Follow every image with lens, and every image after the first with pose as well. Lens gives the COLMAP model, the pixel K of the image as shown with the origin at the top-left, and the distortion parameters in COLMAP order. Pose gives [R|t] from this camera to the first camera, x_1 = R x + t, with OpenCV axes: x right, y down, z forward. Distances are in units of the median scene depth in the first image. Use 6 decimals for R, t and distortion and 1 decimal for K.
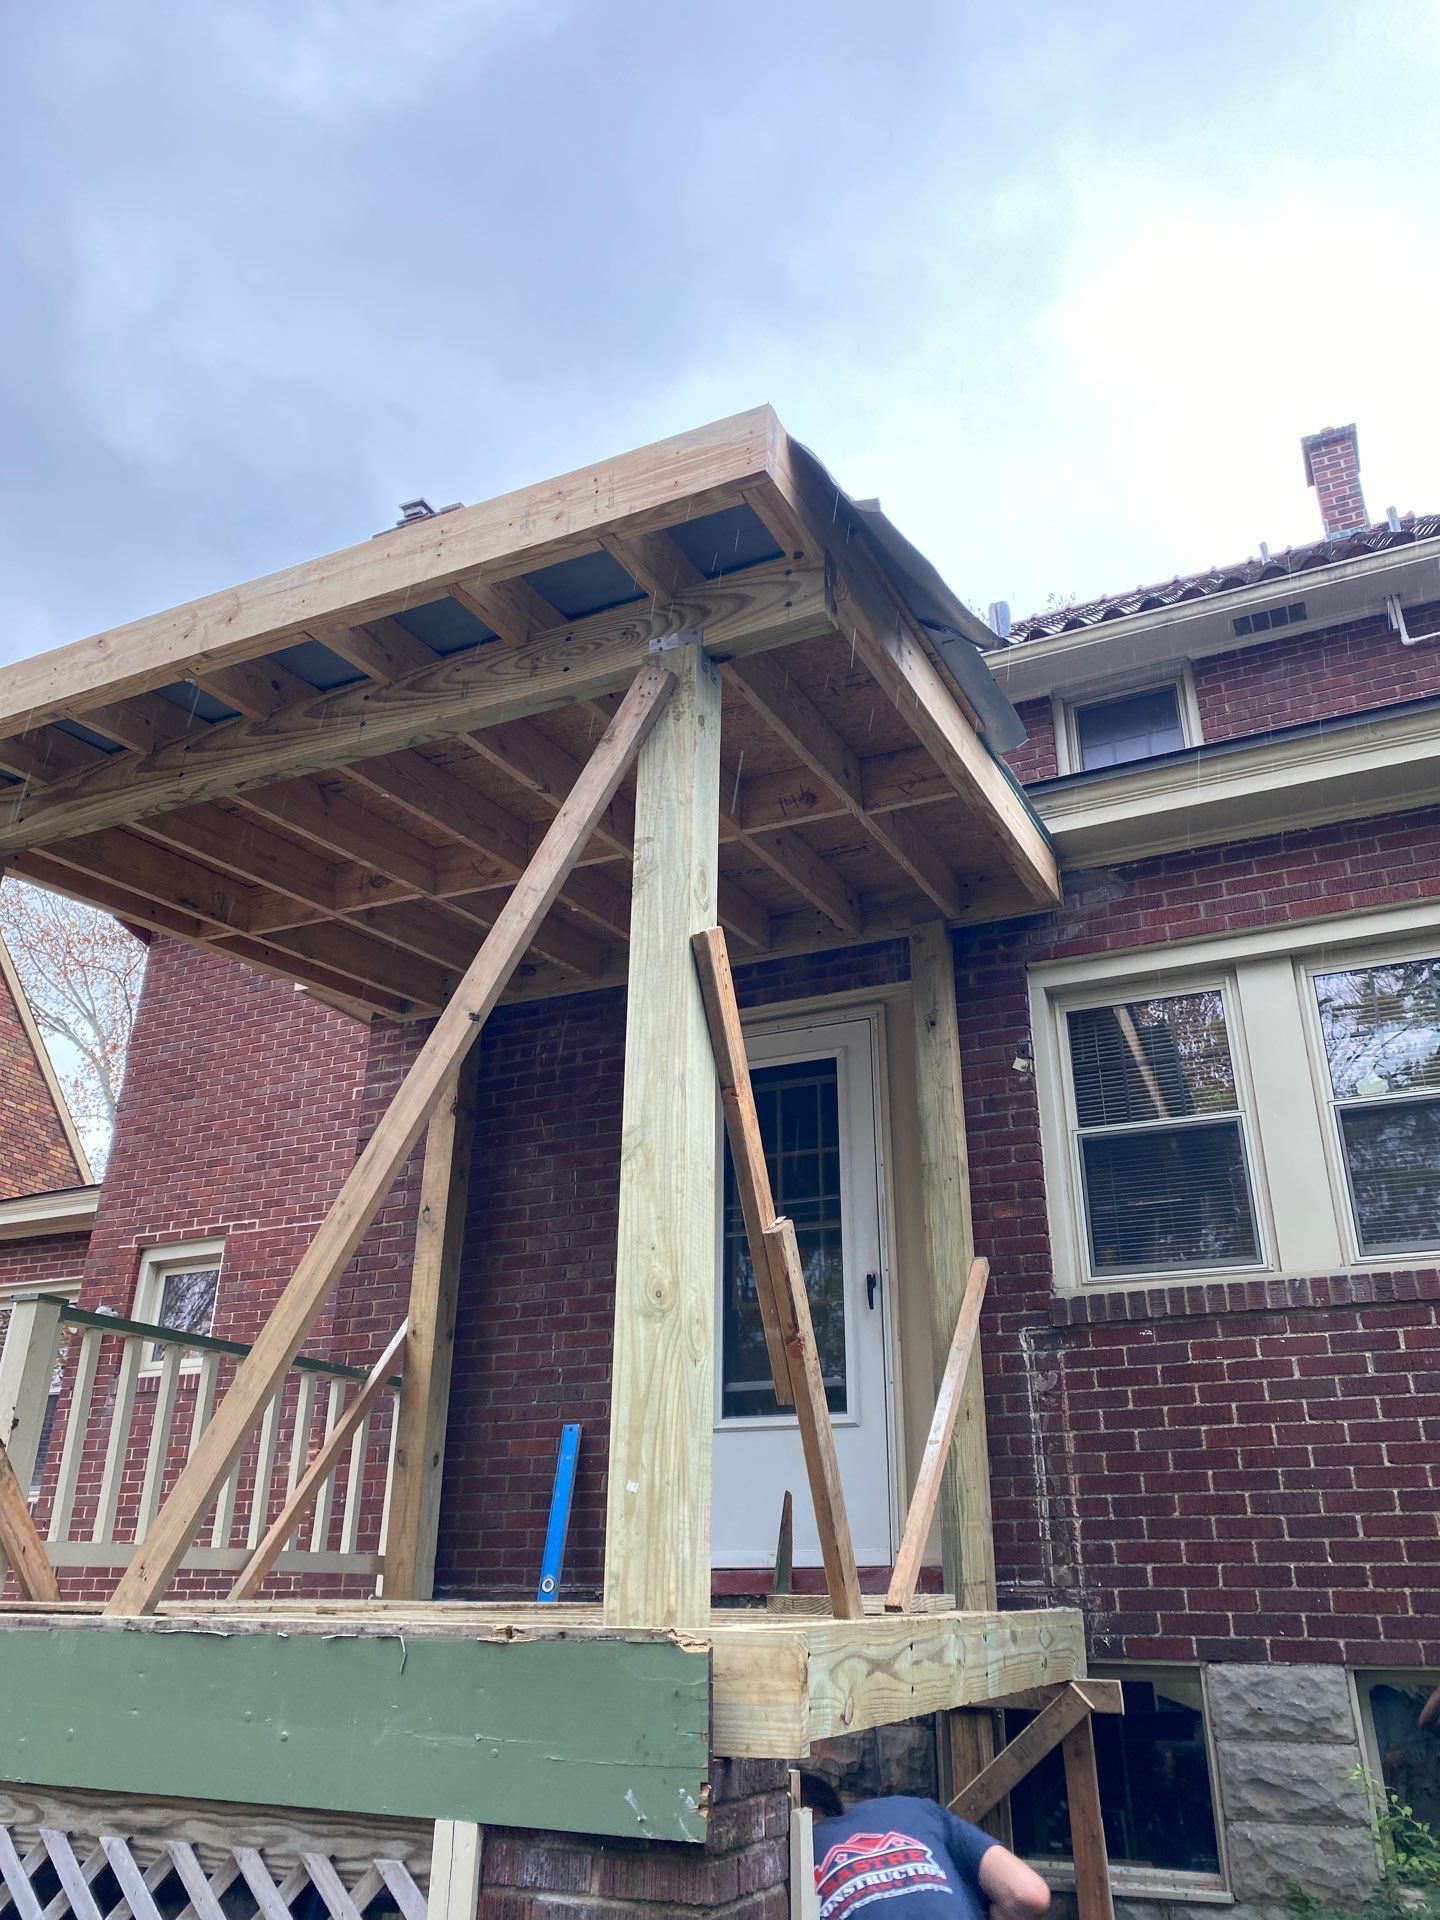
lens RADIAL K [[1463.3, 0, 711.9], [0, 1463.3, 952.3], [0, 0, 1]] dist [0.028564, -0.034174]
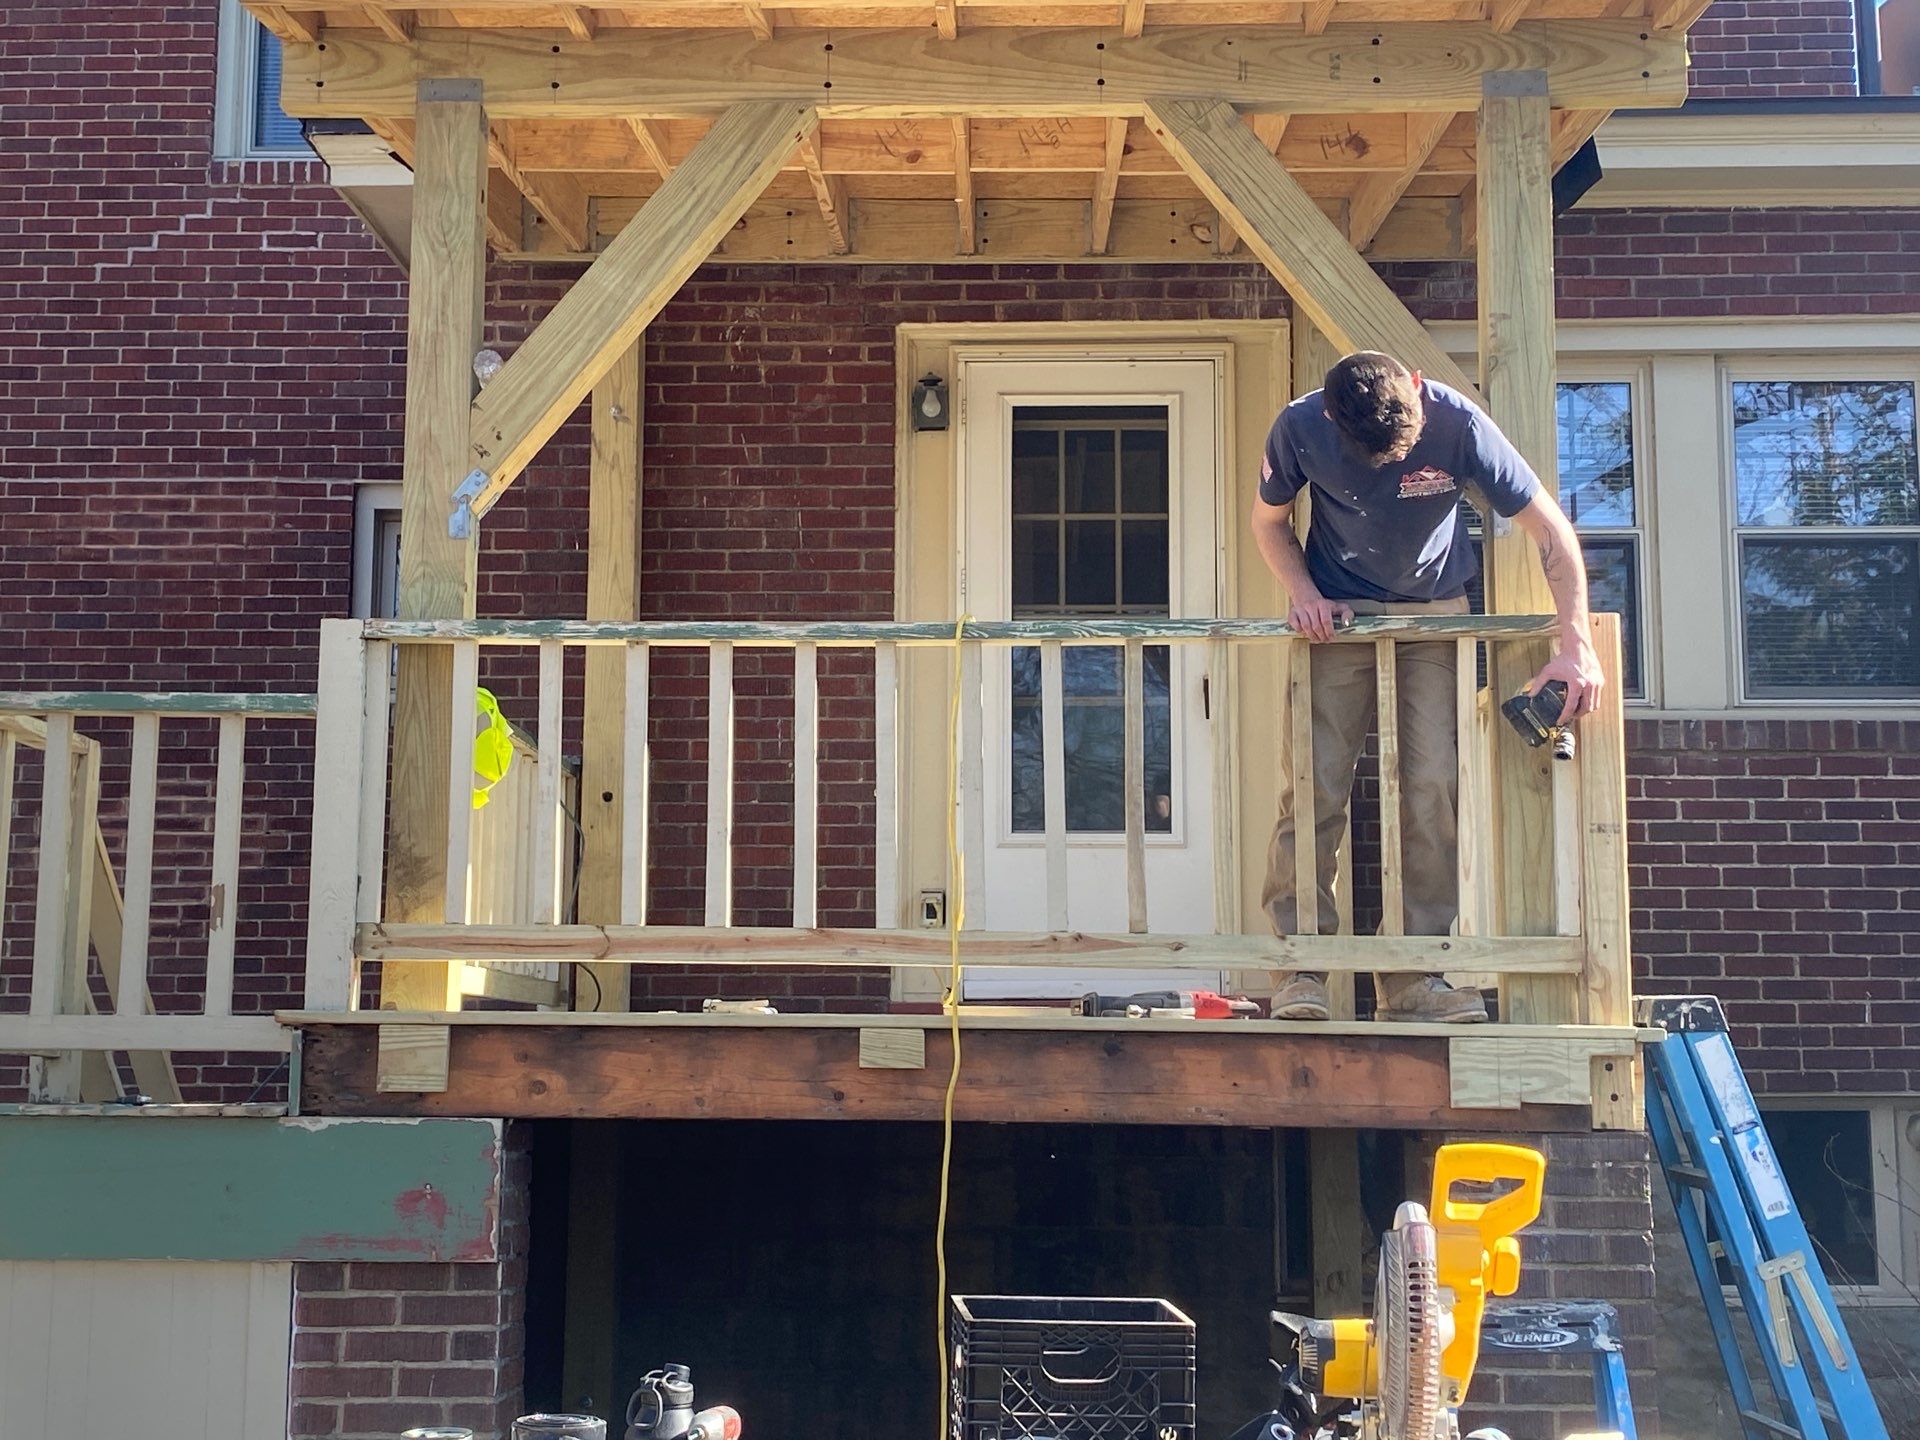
lens RADIAL K [[2758.1, 0, 974.6], [0, 2758.1, 711.1], [0, 0, 1]] dist [0.231007, -0.744451]
pose [[0.915604, 0.050277, 0.398927, -0.659568], [-0.161424, 0.954648, 0.250180, -0.140399], [-0.368256, -0.293462, 0.882195, -0.364886]]
